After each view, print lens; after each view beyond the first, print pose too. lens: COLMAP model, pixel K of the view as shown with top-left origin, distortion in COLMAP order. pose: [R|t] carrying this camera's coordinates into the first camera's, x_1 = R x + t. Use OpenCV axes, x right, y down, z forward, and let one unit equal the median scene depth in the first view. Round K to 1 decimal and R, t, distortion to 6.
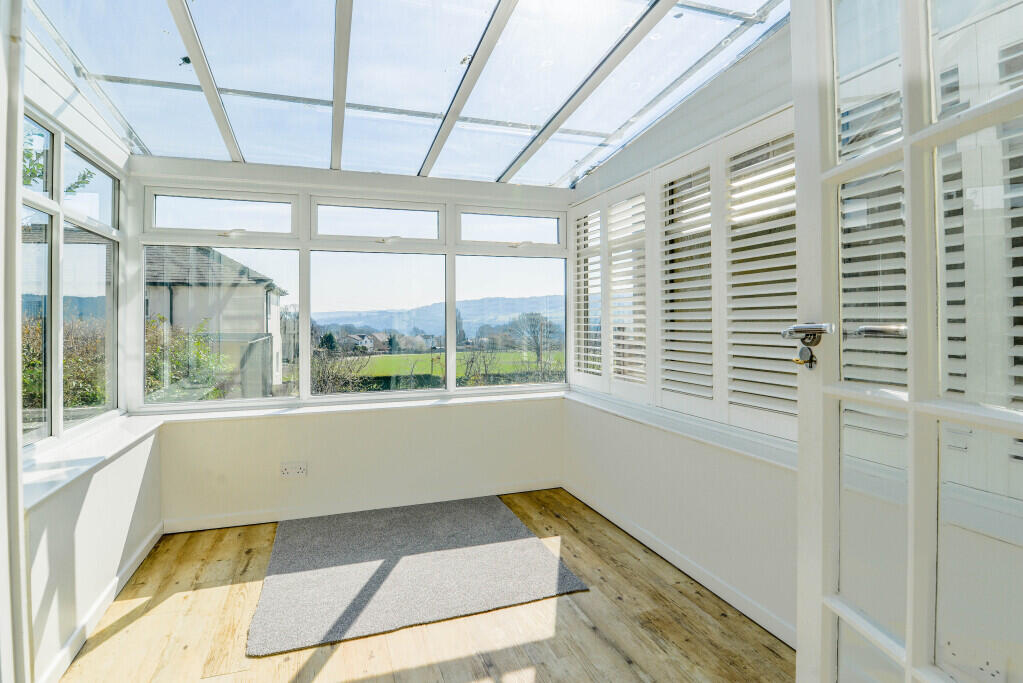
lens RADIAL K [[499.4, 0, 506.8], [0, 499.4, 309.9], [0, 0, 1]] dist [-0.000108, -0.014699]
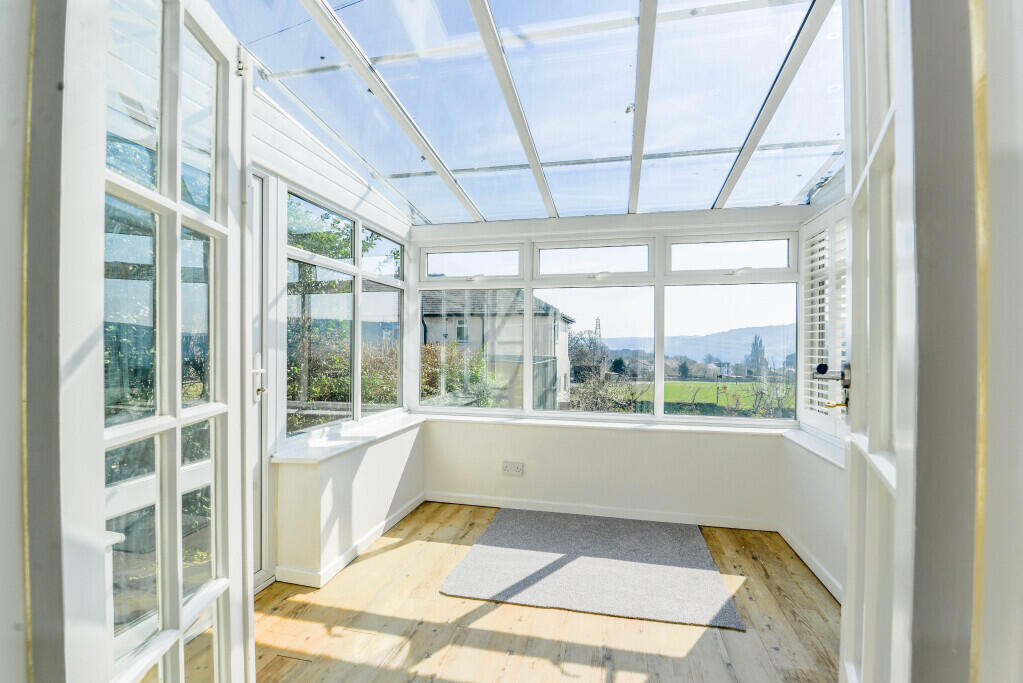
lens RADIAL K [[485.5, 0, 511.5], [0, 485.5, 341.5], [0, 0, 1]] dist [-0.001063, -0.021914]
pose [[0.854741, 0.011477, -0.518928, 0.205124], [-0.005857, 0.999905, 0.012468, -0.007635], [0.519022, -0.007618, 0.854727, -0.023262]]
